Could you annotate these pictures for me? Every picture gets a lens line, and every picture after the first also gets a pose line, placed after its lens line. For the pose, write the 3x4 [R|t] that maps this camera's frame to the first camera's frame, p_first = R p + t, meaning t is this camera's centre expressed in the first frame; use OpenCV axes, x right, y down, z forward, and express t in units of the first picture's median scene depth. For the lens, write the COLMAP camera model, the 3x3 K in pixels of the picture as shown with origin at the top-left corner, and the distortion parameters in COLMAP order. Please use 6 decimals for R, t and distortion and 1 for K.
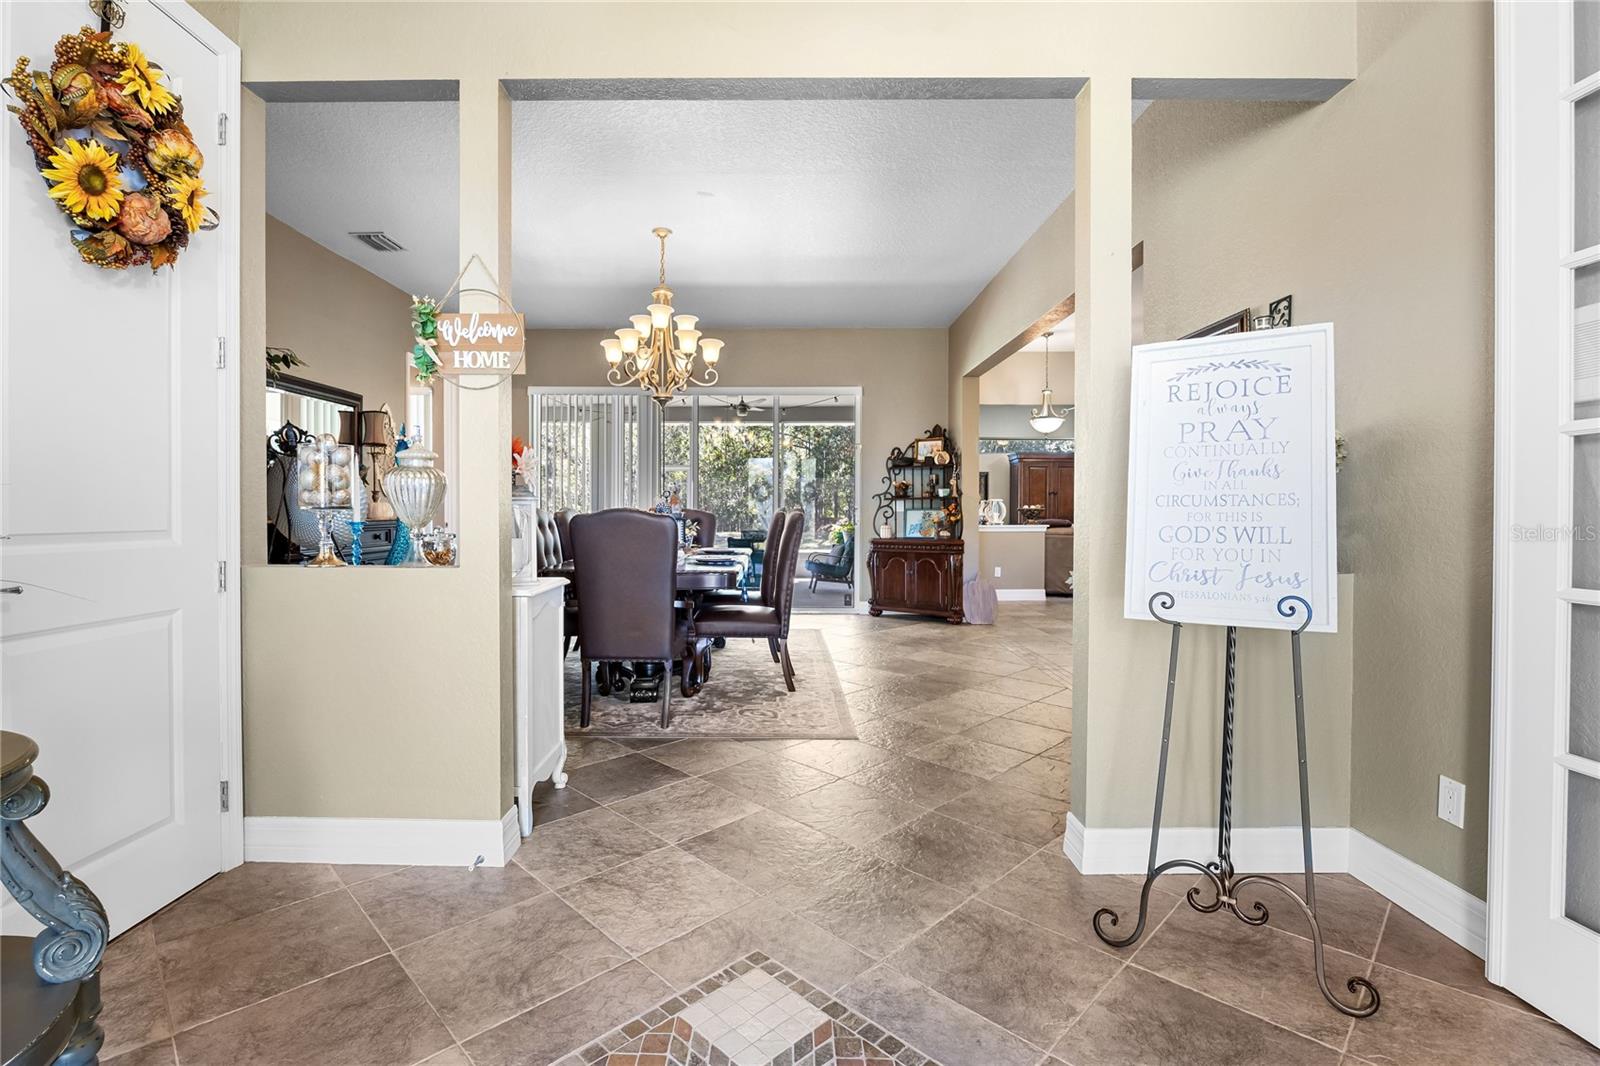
lens RADIAL K [[697.4, 0, 793.6], [0, 697.4, 524.8], [0, 0, 1]] dist [-0.022499, 0.003031]
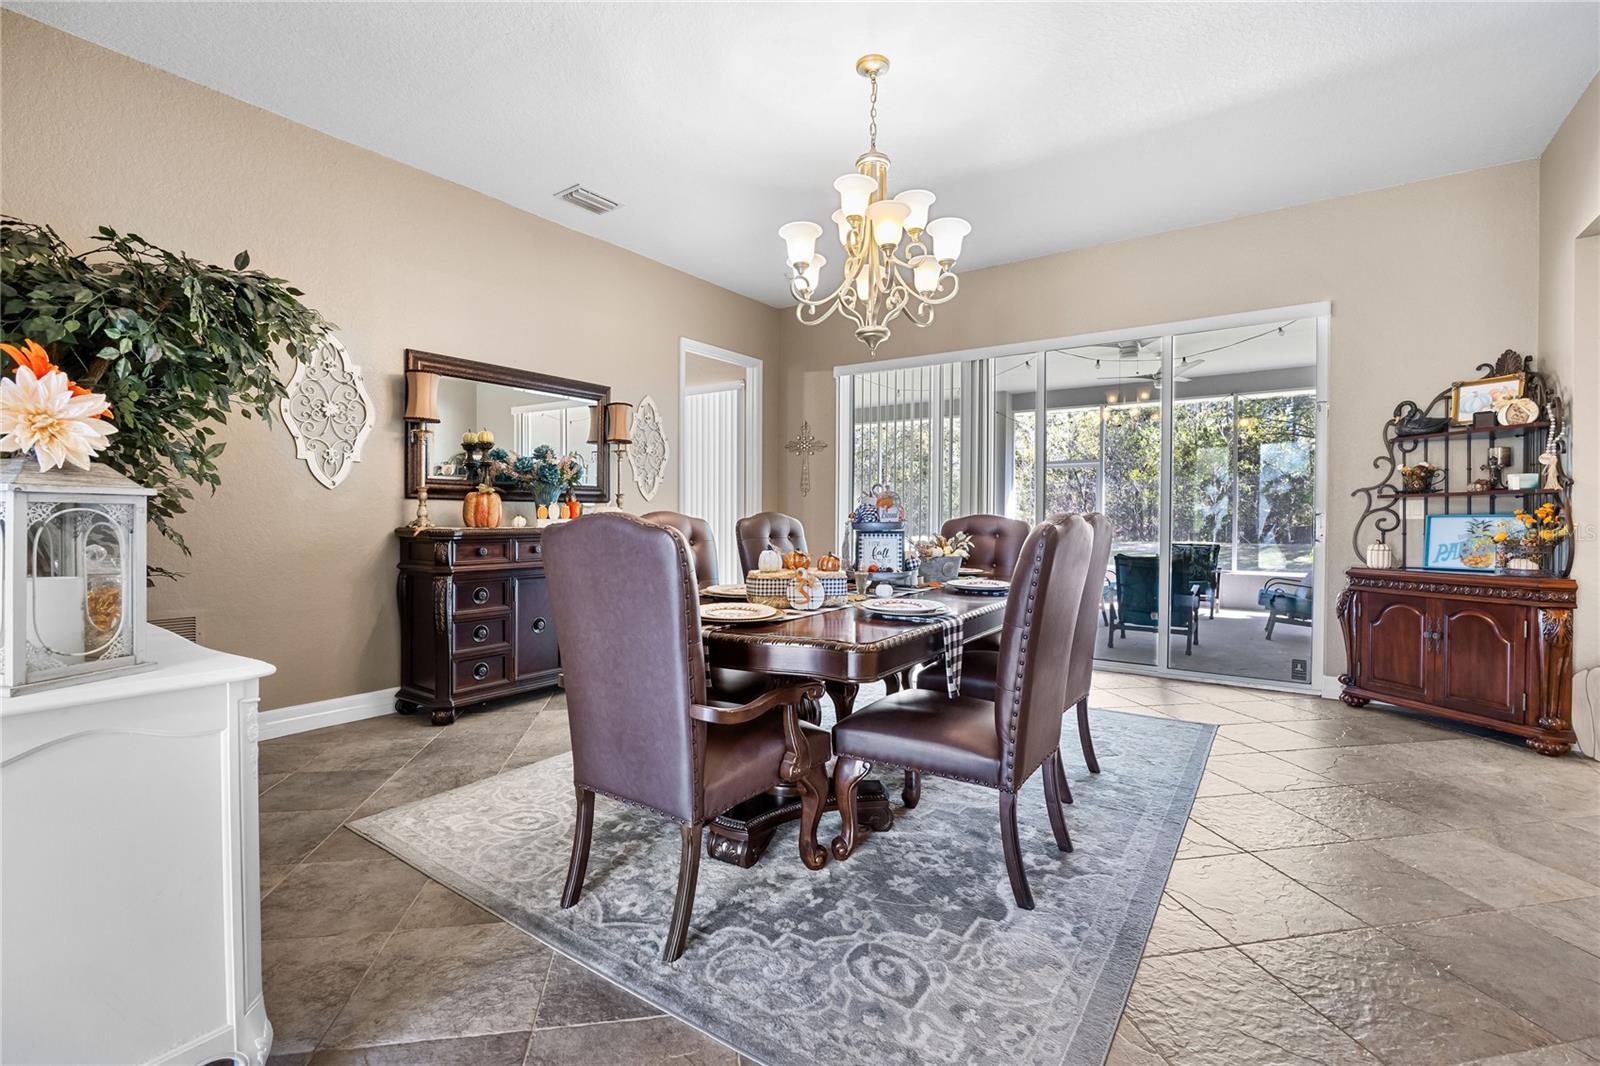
lens RADIAL K [[697.4, 0, 825.5], [0, 697.4, 526.7], [0, 0, 1]] dist [-0.022499, 0.003031]
pose [[0.819992, 0.009255, -0.572300, 0.085774], [-0.012686, 0.999918, -0.002007, -0.006677], [0.572234, 0.008906, 0.820042, 0.311584]]
